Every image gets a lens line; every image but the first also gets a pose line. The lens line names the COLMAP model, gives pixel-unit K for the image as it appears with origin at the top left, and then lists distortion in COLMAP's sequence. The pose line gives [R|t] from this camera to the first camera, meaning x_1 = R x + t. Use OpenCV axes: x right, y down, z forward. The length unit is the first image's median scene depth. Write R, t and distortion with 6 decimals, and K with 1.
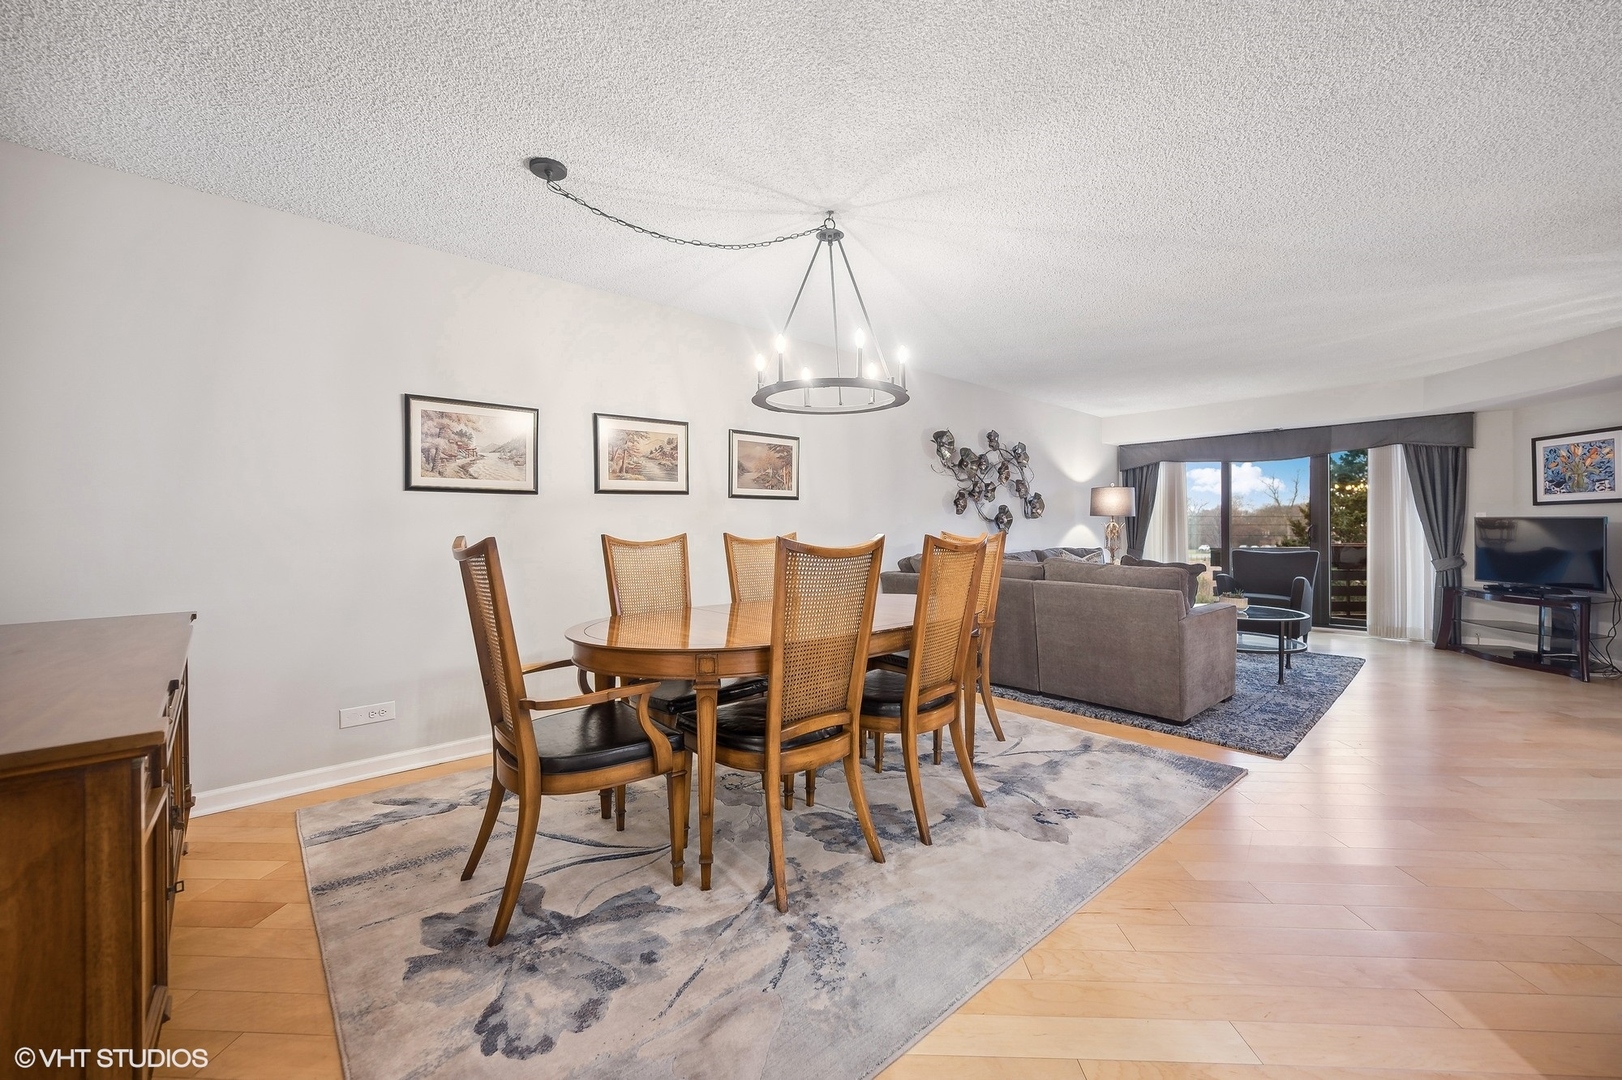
lens RADIAL K [[660.4, 0, 816.9], [0, 660.4, 522.8], [0, 0, 1]] dist [0.000277, 0.000073]
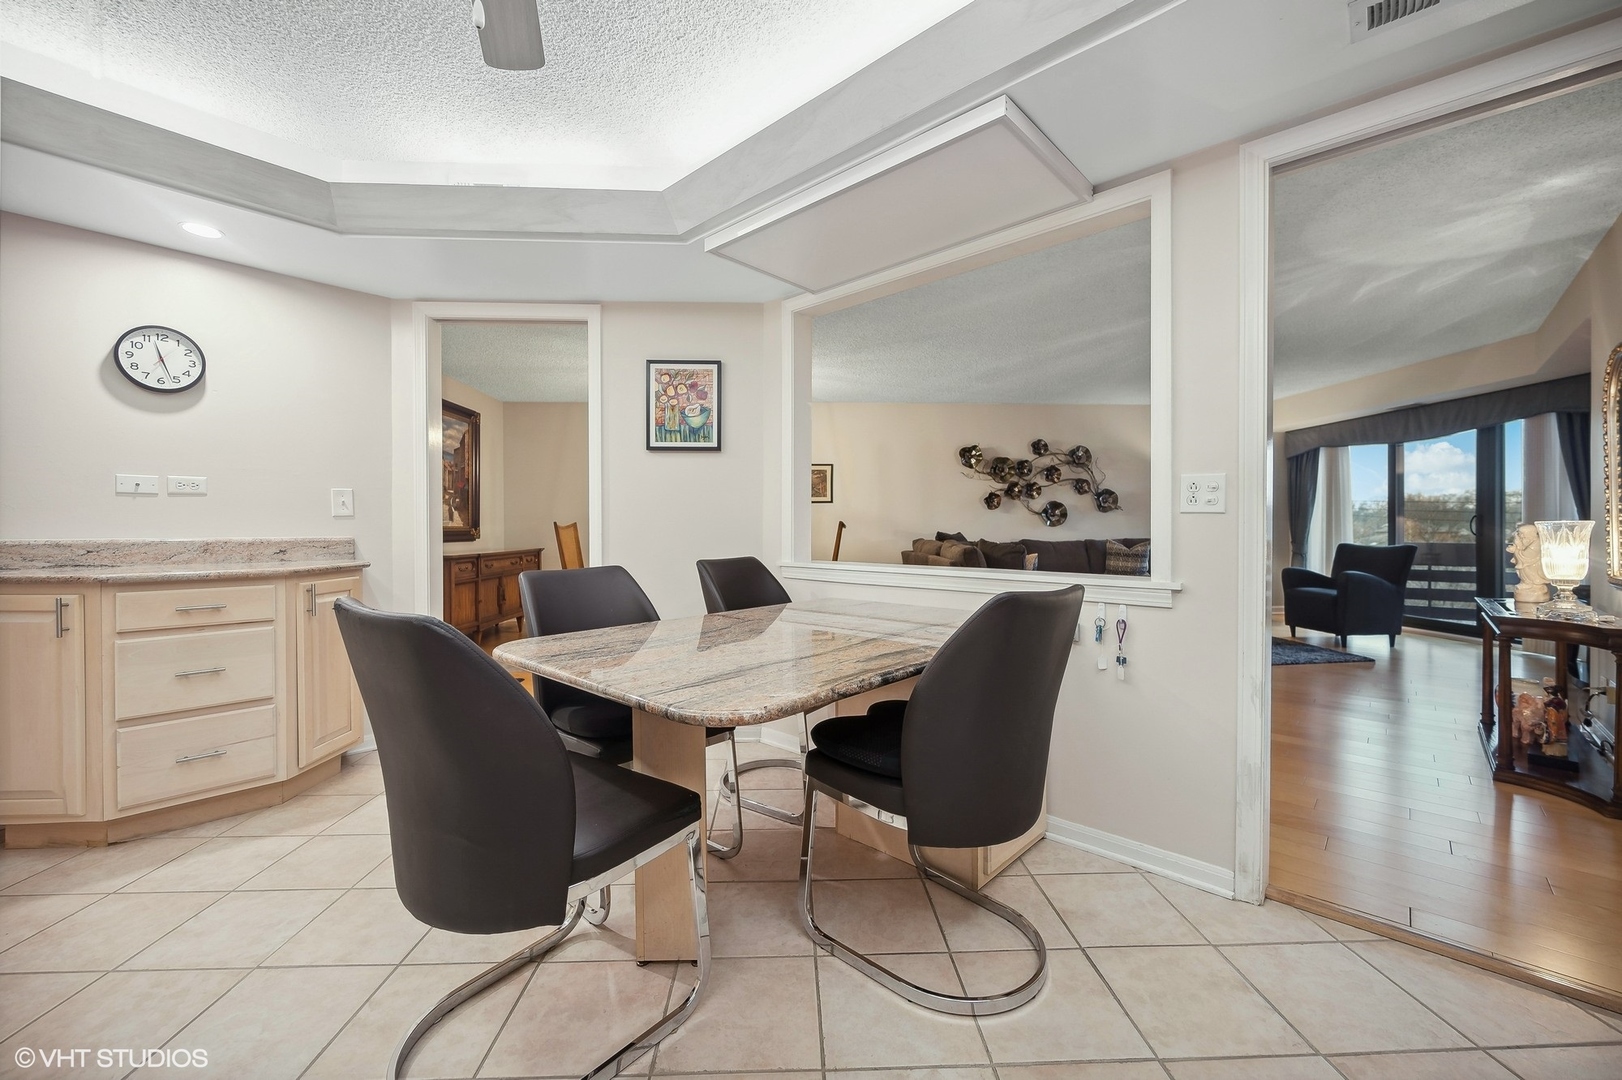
lens RADIAL K [[638.5, 0, 811.0], [0, 638.5, 540.0], [0, 0, 1]] dist [-0.000464, 0.000034]
pose [[0.765854, 0.012111, -0.642901, 0.742647], [0.005541, 0.999661, 0.025432, 0.012346], [0.642991, -0.023039, 0.765527, -0.173773]]
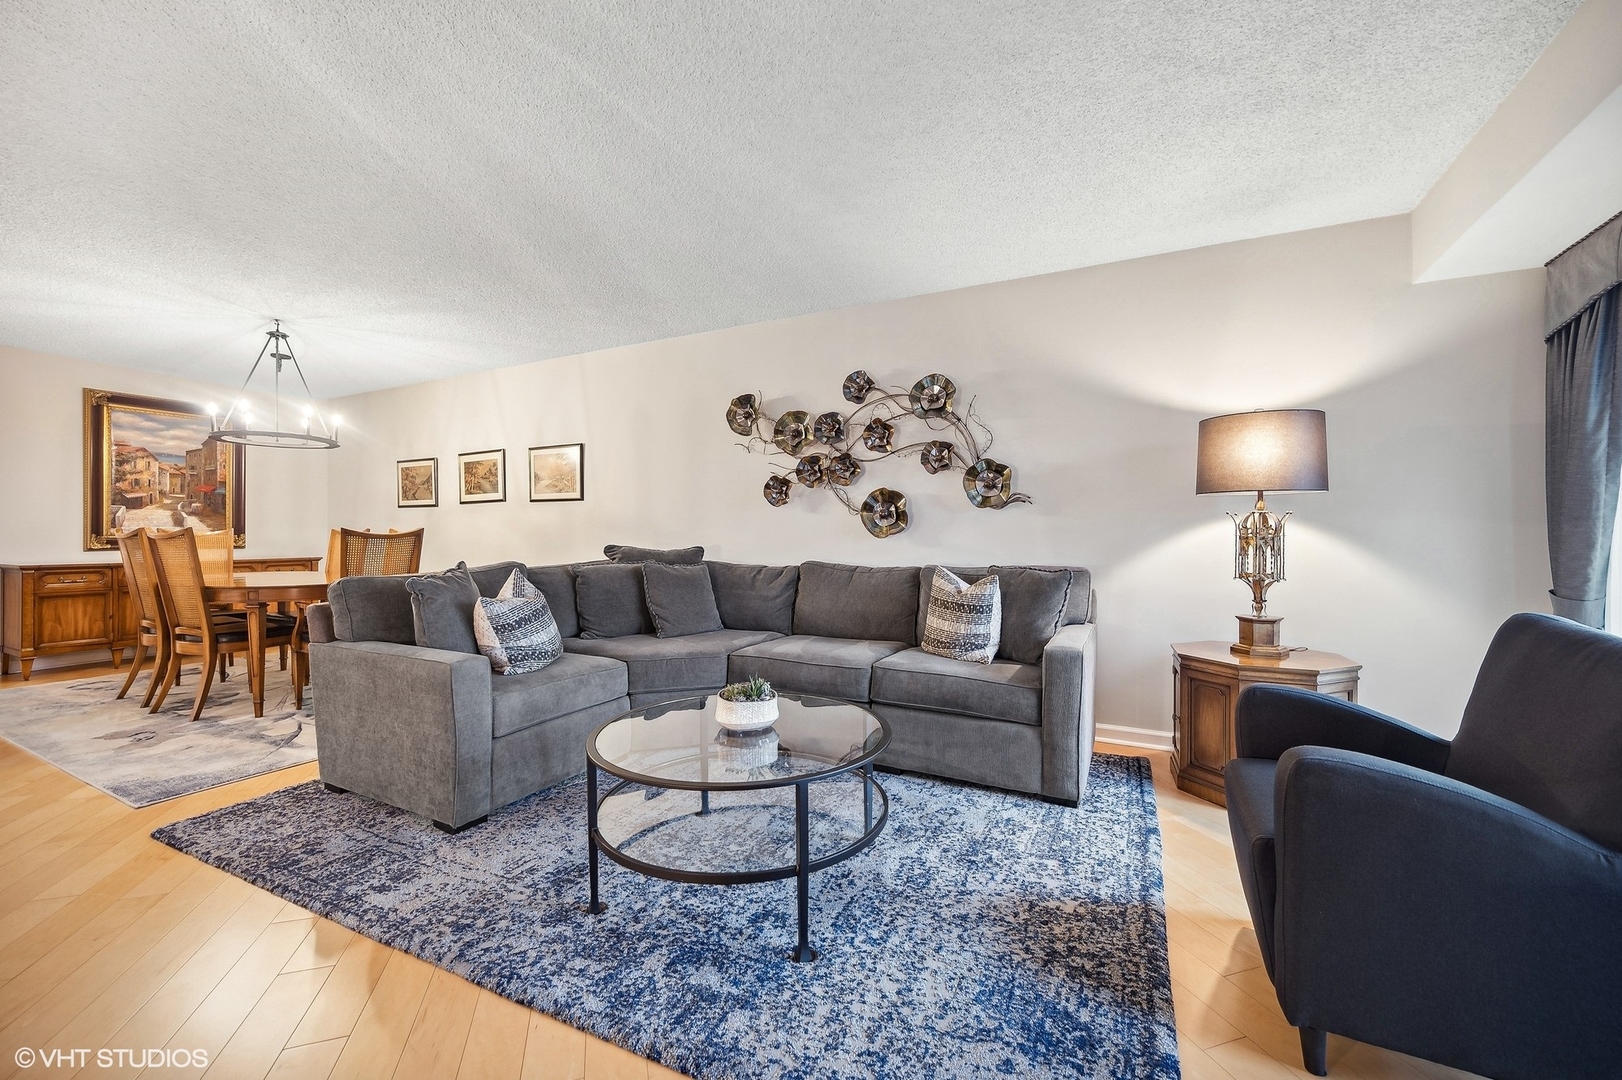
lens RADIAL K [[660.4, 0, 816.9], [0, 660.4, 522.8], [0, 0, 1]] dist [0.000277, 0.000073]
pose [[0.330753, -0.013126, -0.943626, 0.899923], [0.001940, 0.999911, -0.013228, 0.013941], [0.943715, 0.002544, 0.330749, 0.801987]]
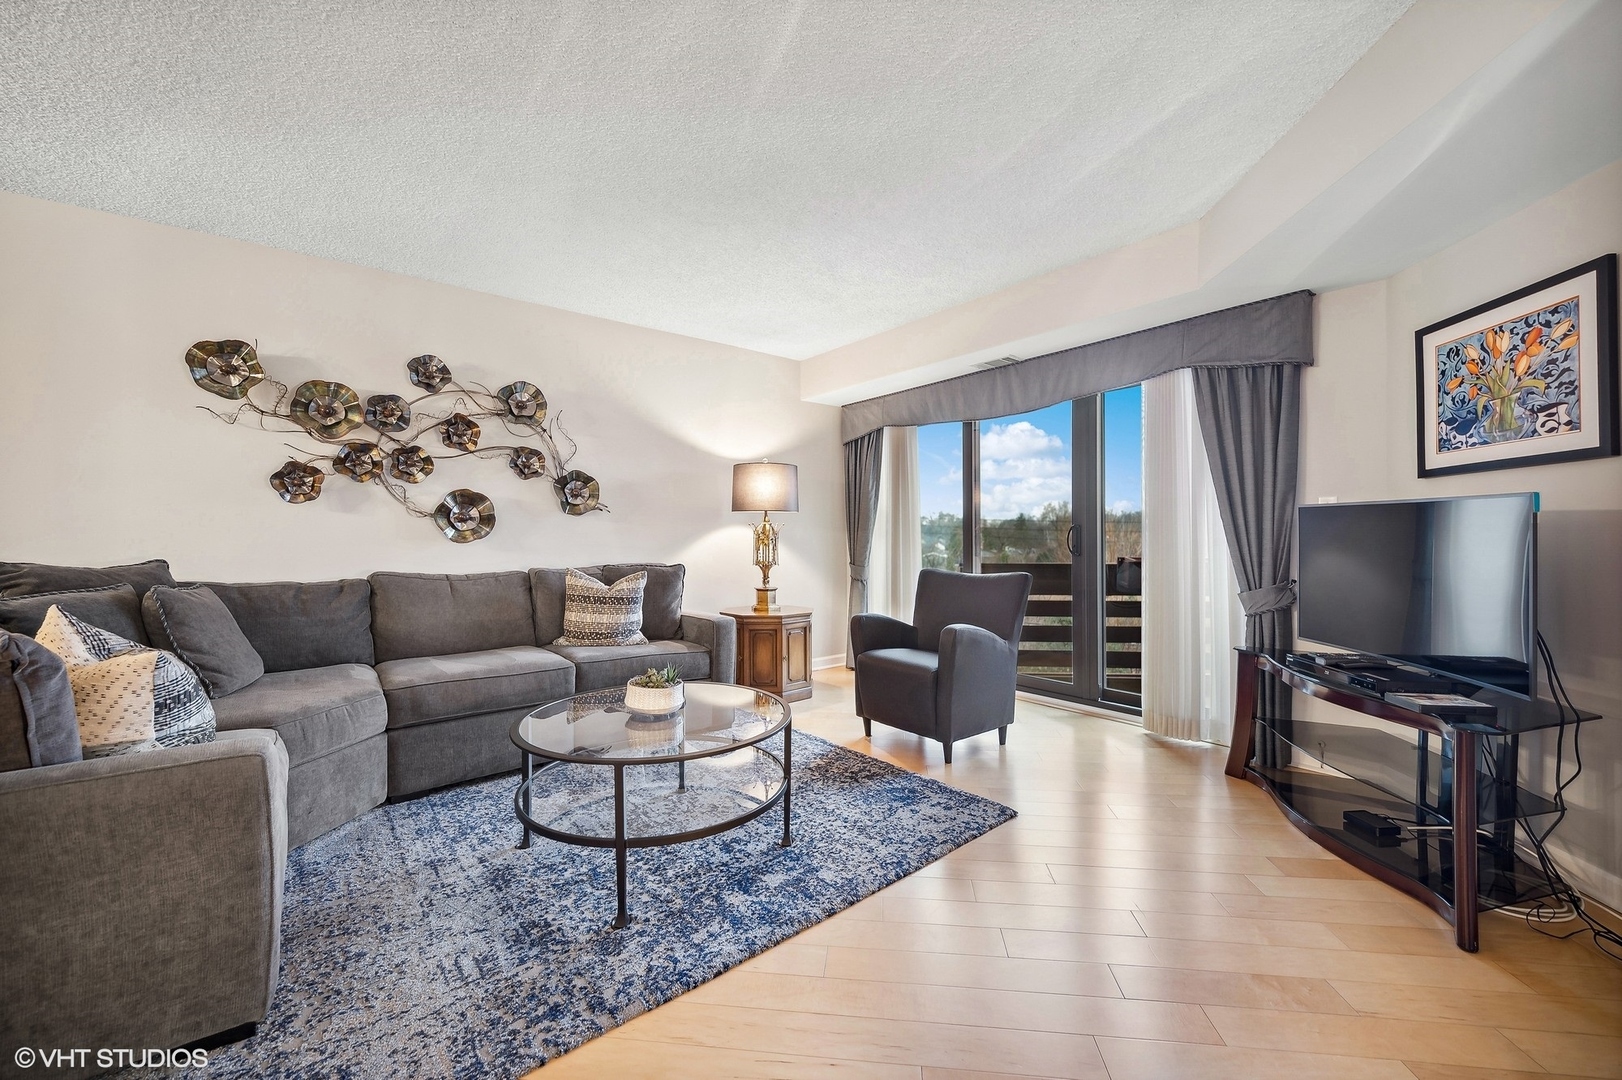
lens RADIAL K [[653.7, 0, 814.2], [0, 653.7, 530.8], [0, 0, 1]] dist [-0.002764, -0.000080]
pose [[0.997442, -0.000042, -0.071476, 0.672222], [-0.000055, 0.999999, -0.001367, 0.010285], [0.071476, 0.001367, 0.997441, 0.500857]]
